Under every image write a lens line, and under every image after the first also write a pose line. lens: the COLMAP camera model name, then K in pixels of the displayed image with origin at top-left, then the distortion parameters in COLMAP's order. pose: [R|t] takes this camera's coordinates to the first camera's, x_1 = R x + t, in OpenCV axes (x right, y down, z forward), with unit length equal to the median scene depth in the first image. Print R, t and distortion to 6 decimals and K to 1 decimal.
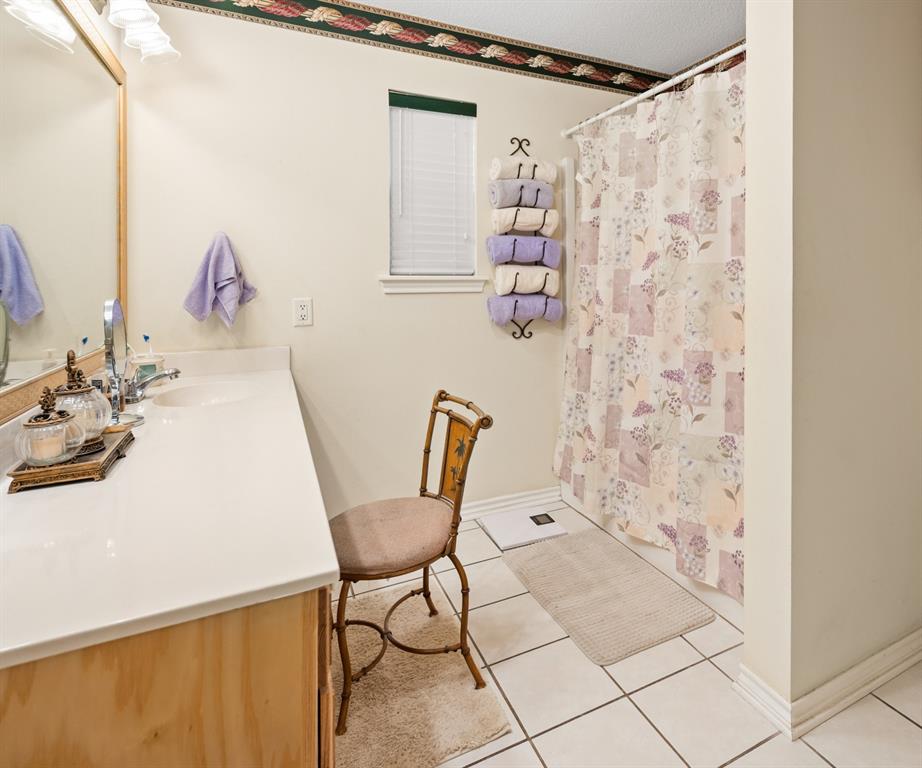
lens RADIAL K [[441.0, 0, 448.8], [0, 441.0, 362.9], [0, 0, 1]] dist [-0.002711, -0.000421]
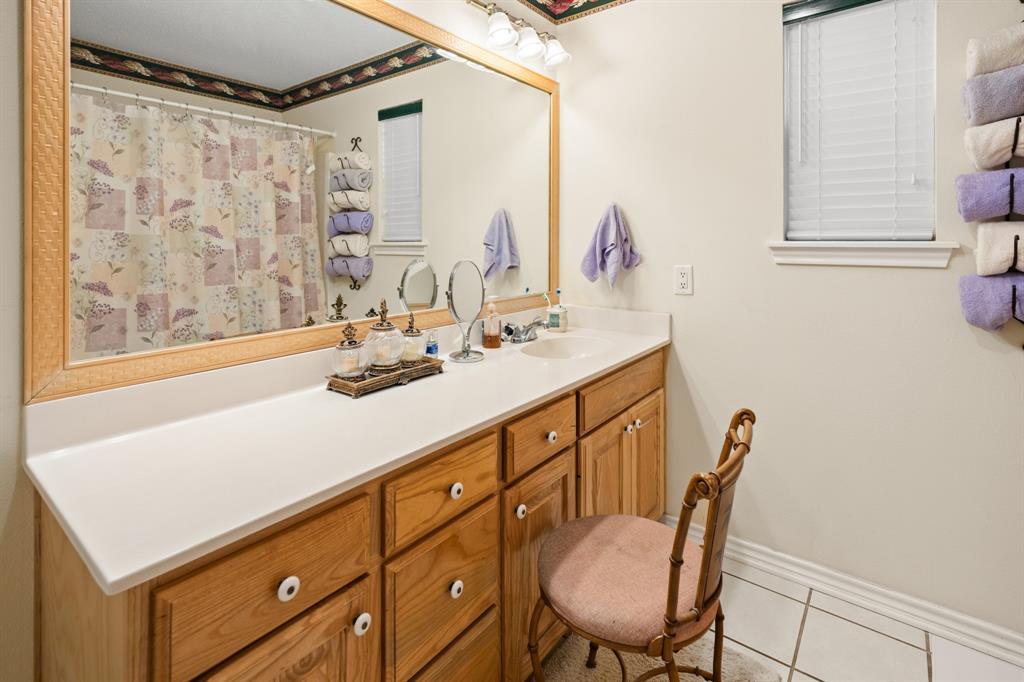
lens RADIAL K [[484.0, 0, 511.2], [0, 484.0, 340.3], [0, 0, 1]] dist [0.017330, 0.000020]
pose [[0.500134, 0.174330, -0.848218, 0.393388], [-0.169384, 0.980299, 0.101602, -0.031702], [0.849220, 0.092859, 0.519810, 0.156736]]
